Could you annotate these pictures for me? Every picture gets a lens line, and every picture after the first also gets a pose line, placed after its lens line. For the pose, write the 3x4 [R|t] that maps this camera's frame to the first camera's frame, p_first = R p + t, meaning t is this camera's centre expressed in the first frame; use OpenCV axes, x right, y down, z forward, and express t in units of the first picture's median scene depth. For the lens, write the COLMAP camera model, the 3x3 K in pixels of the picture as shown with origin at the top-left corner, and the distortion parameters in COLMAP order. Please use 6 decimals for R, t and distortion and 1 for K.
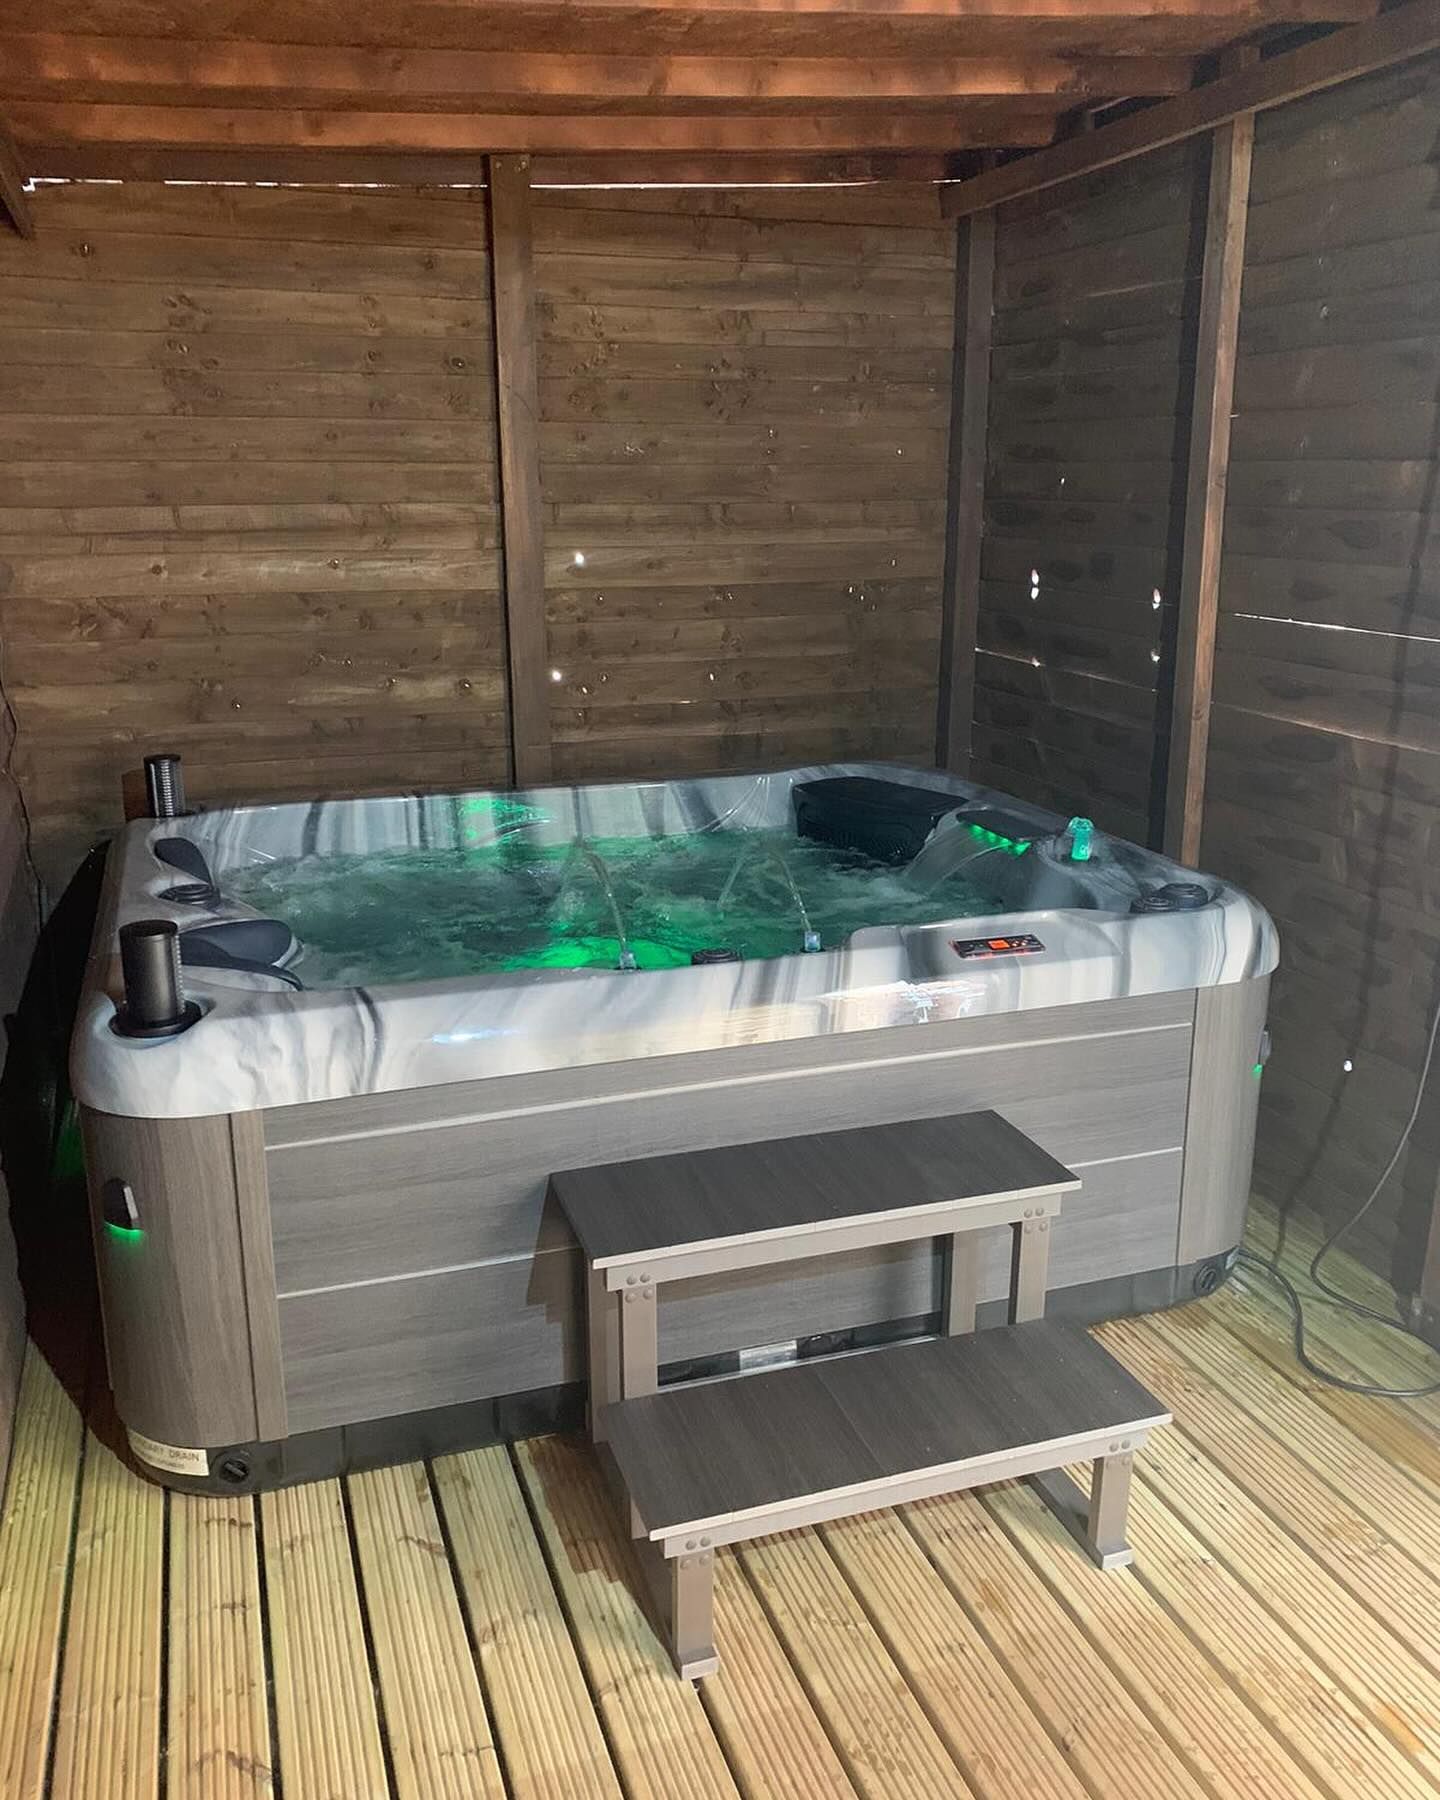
lens RADIAL K [[1481.3, 0, 711.4], [0, 1481.3, 892.9], [0, 0, 1]] dist [0.016005, -0.021069]
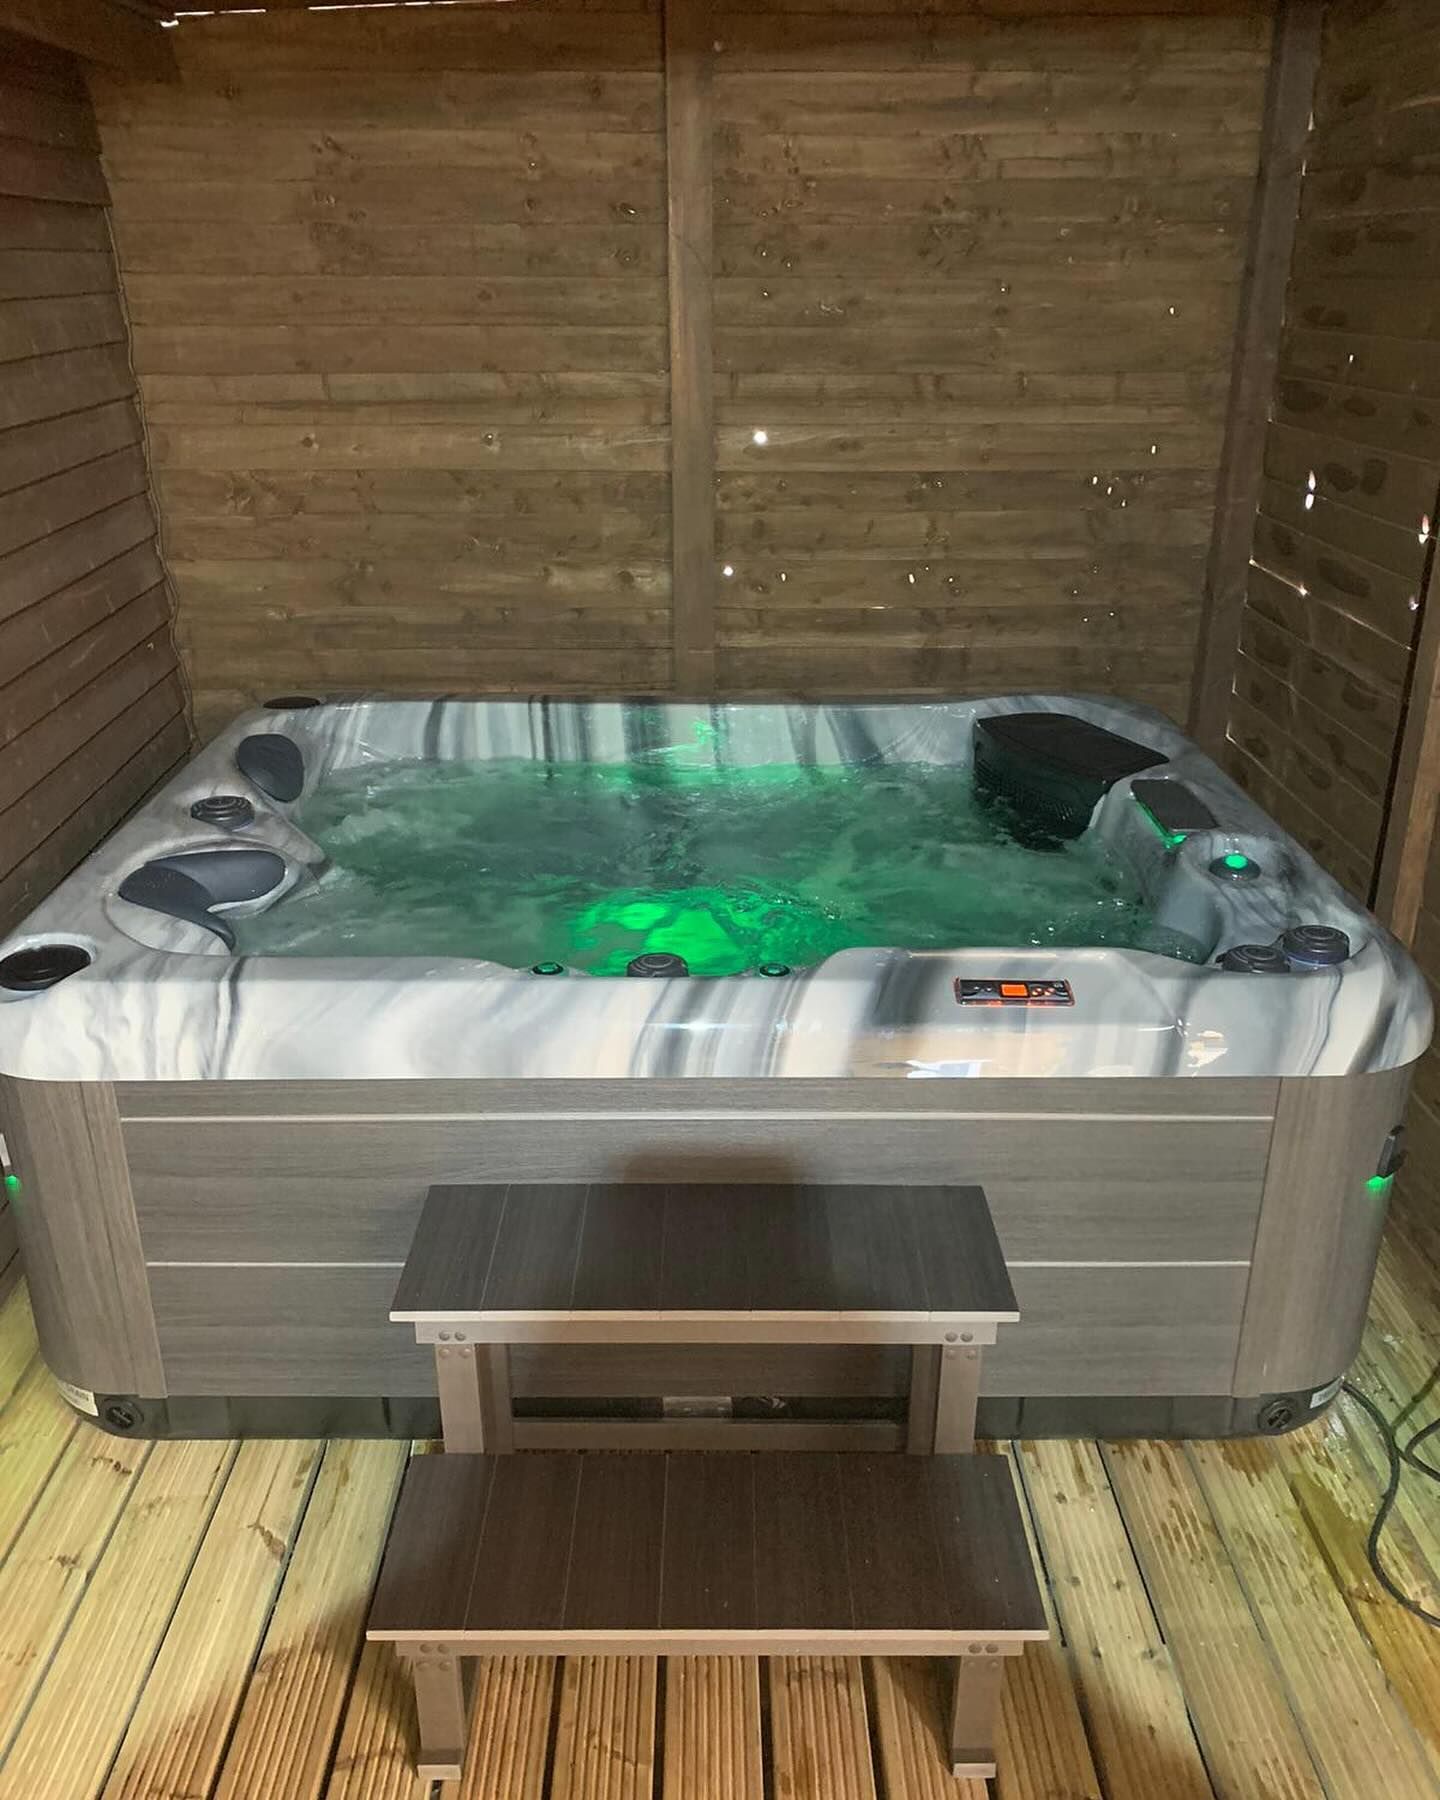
lens RADIAL K [[1481.3, 0, 721.1], [0, 1481.3, 917.1], [0, 0, 1]] dist [0.016005, -0.021069]
pose [[0.948210, 0.126938, -0.291179, 0.199507], [-0.087579, 0.985624, 0.144481, -0.078075], [0.305333, -0.111497, 0.945696, 0.142494]]
